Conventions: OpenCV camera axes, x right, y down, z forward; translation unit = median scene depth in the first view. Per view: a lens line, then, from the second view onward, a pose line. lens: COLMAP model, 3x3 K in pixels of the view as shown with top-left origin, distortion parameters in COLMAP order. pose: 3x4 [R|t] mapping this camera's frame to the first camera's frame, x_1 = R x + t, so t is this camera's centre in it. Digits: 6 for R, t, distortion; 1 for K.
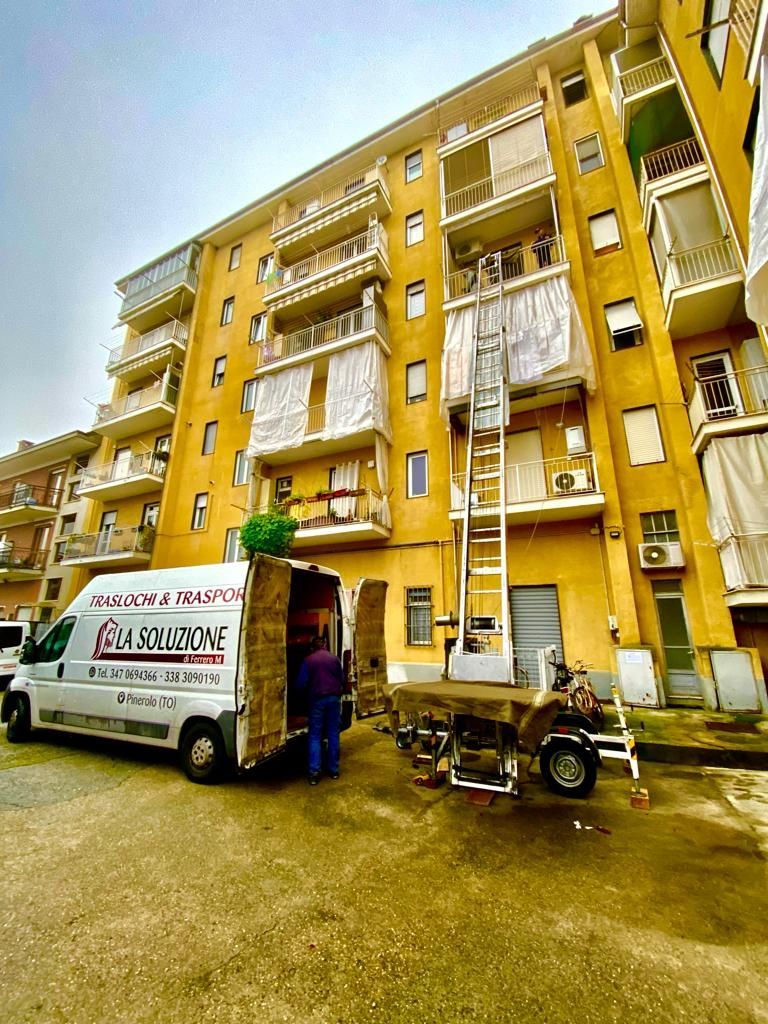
lens RADIAL K [[416.4, 0, 385.4], [0, 416.4, 508.6], [0, 0, 1]] dist [-0.019171, -0.000209]
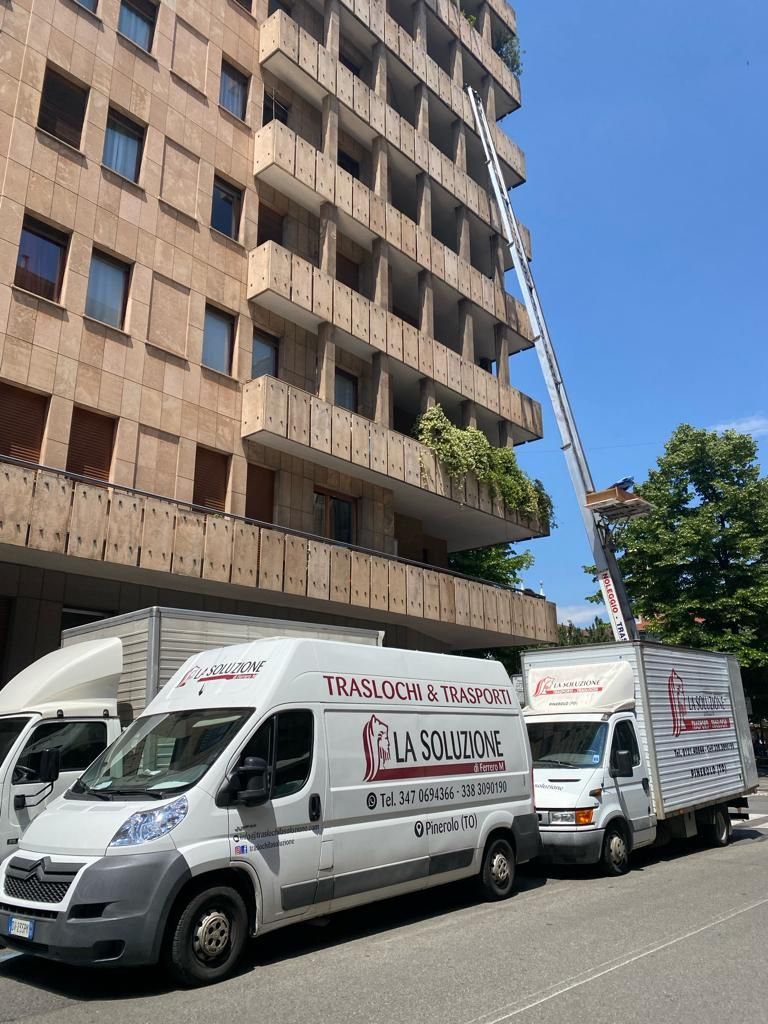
lens RADIAL K [[760.3, 0, 384.4], [0, 760.3, 511.9], [0, 0, 1]] dist [0.042649, 0.001197]
pose [[0.245752, 0.282569, 0.927233, -2.062476], [-0.262561, 0.940213, -0.216936, 0.244383], [-0.933096, -0.190143, 0.305250, 0.754356]]
